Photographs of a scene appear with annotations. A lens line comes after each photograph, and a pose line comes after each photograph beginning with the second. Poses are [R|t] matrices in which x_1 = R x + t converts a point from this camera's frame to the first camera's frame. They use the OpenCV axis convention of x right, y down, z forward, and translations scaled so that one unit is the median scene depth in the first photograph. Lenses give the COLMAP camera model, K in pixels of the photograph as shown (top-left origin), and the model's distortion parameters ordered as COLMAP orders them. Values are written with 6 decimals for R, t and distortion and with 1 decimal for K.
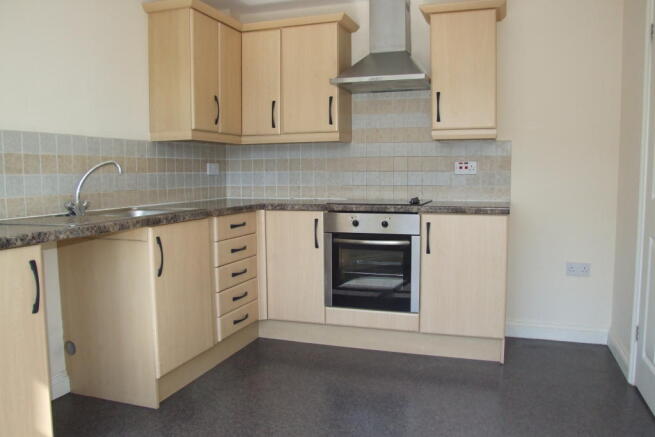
lens RADIAL K [[534.7, 0, 327.5], [0, 534.7, 218.5], [0, 0, 1]] dist [-0.160138, 0.128617]
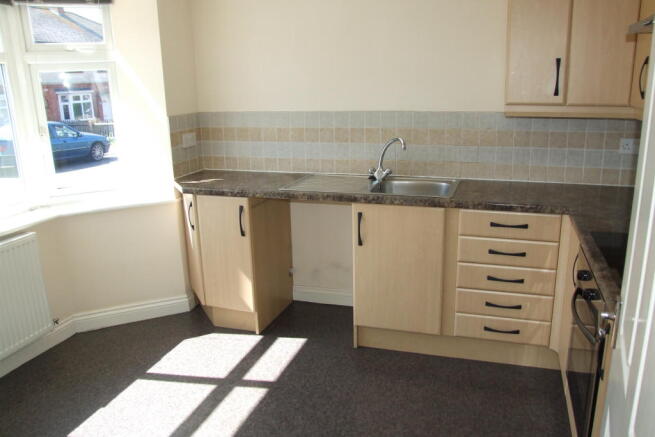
lens RADIAL K [[534.7, 0, 327.5], [0, 534.7, 218.5], [0, 0, 1]] dist [-0.160138, 0.128617]
pose [[-0.015701, 0.261953, -0.964953, 0.713294], [-0.057036, 0.963266, 0.262424, -0.224146], [0.998249, 0.059157, -0.000183, 0.816748]]
